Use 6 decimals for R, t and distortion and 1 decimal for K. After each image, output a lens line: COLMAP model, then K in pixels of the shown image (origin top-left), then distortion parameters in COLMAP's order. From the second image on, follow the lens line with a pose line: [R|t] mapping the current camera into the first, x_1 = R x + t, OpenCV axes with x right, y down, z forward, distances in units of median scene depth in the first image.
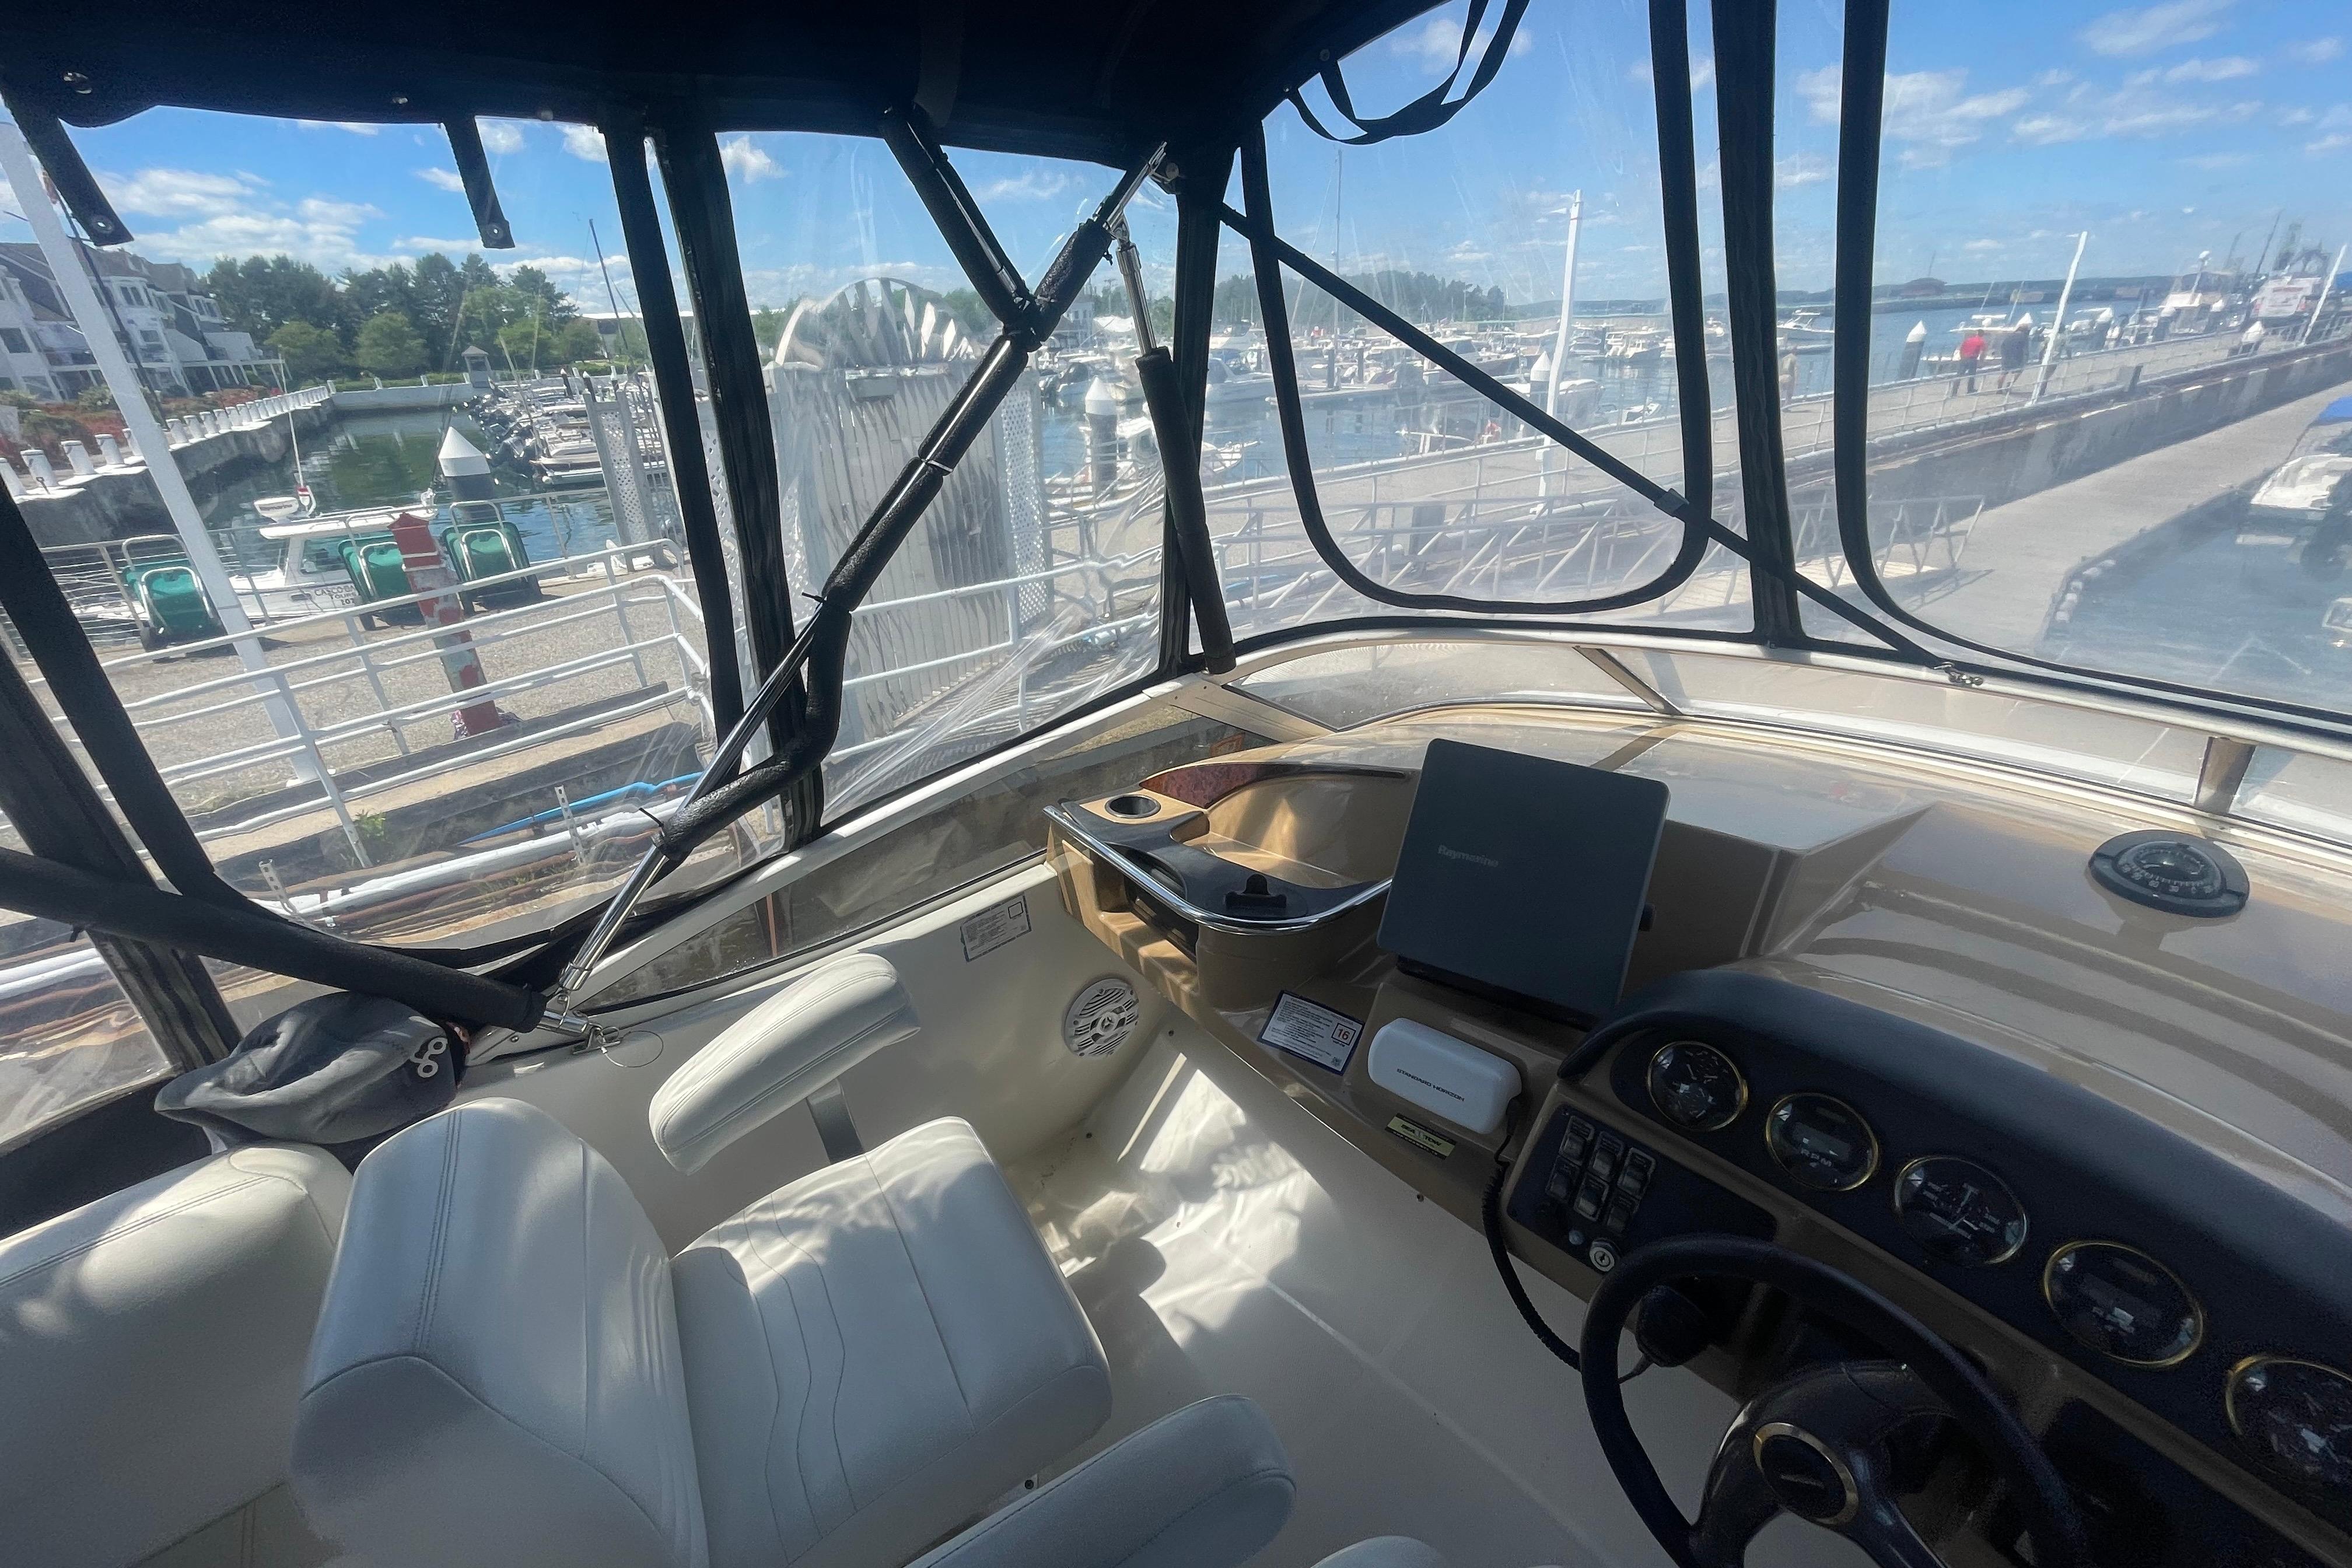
lens RADIAL K [[940.0, 0, 1178.2], [0, 940.0, 781.3], [0, 0, 1]] dist [-0.003019, -0.000041]
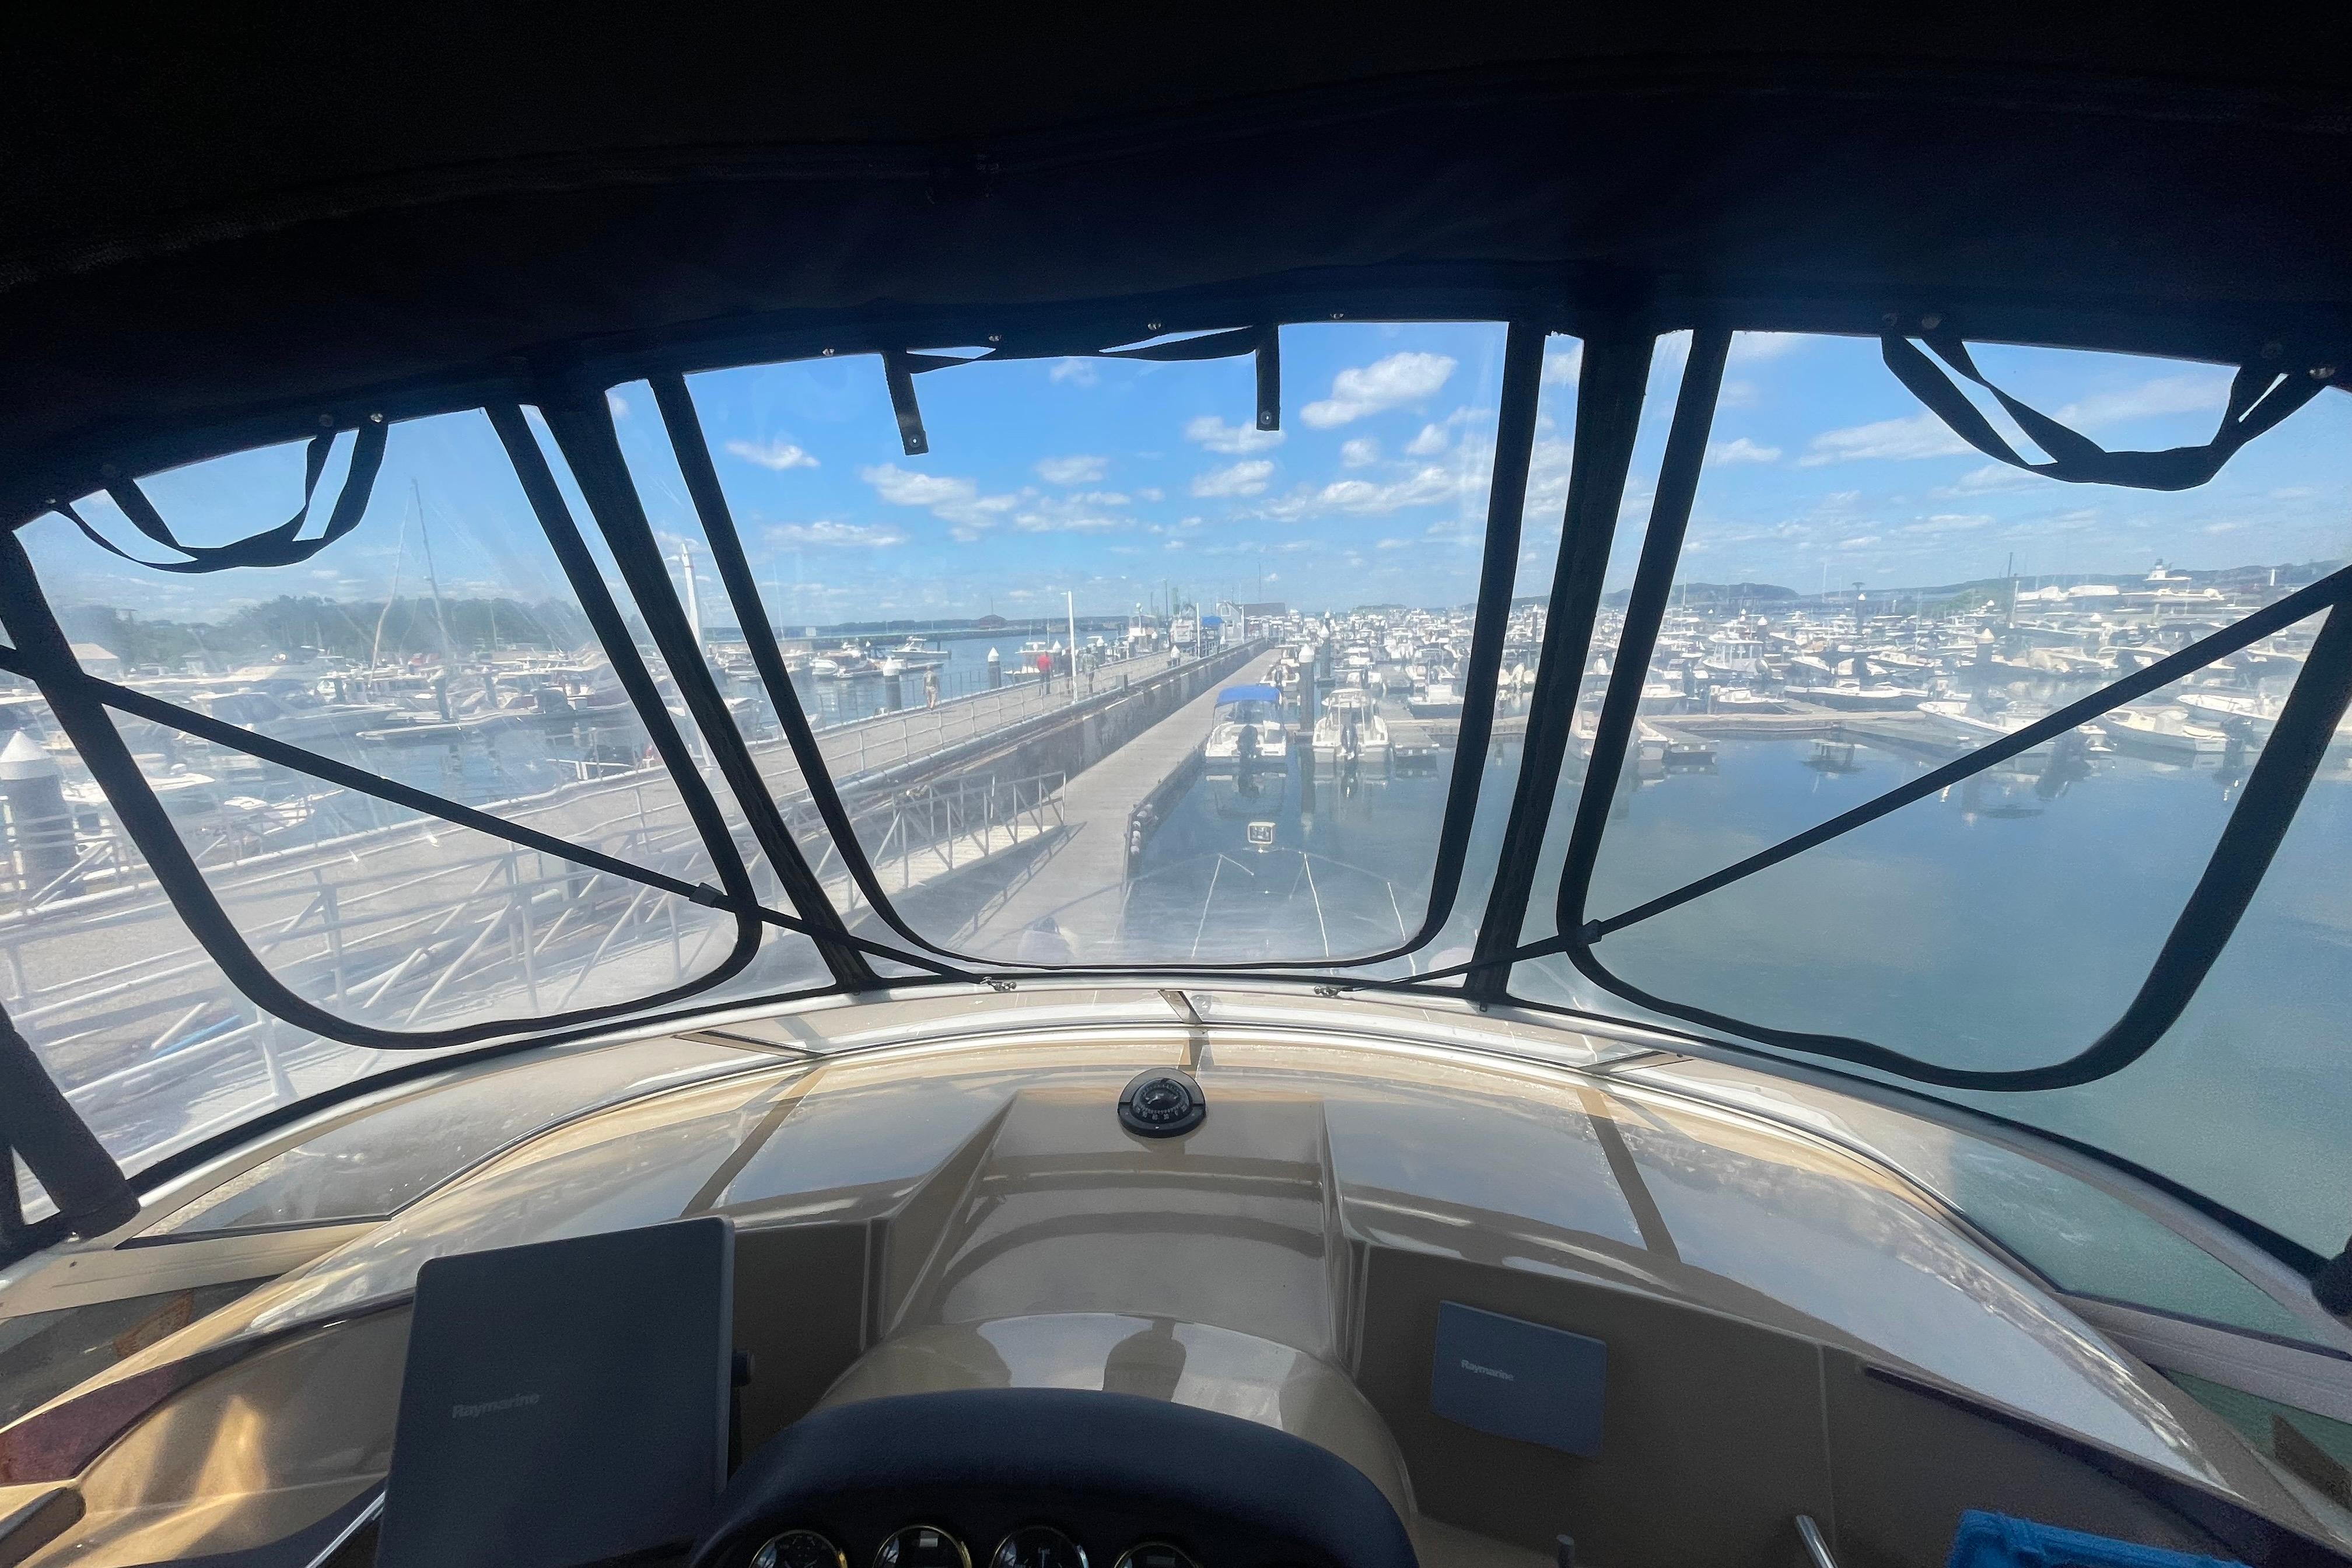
lens RADIAL K [[942.7, 0, 1182.0], [0, 942.7, 779.8], [0, 0, 1]] dist [-0.000432, -0.004319]
pose [[0.693090, -0.105048, 0.713156, 0.145535], [0.318302, 0.932251, -0.172025, -0.065119], [-0.646769, 0.346228, 0.679571, -0.046674]]
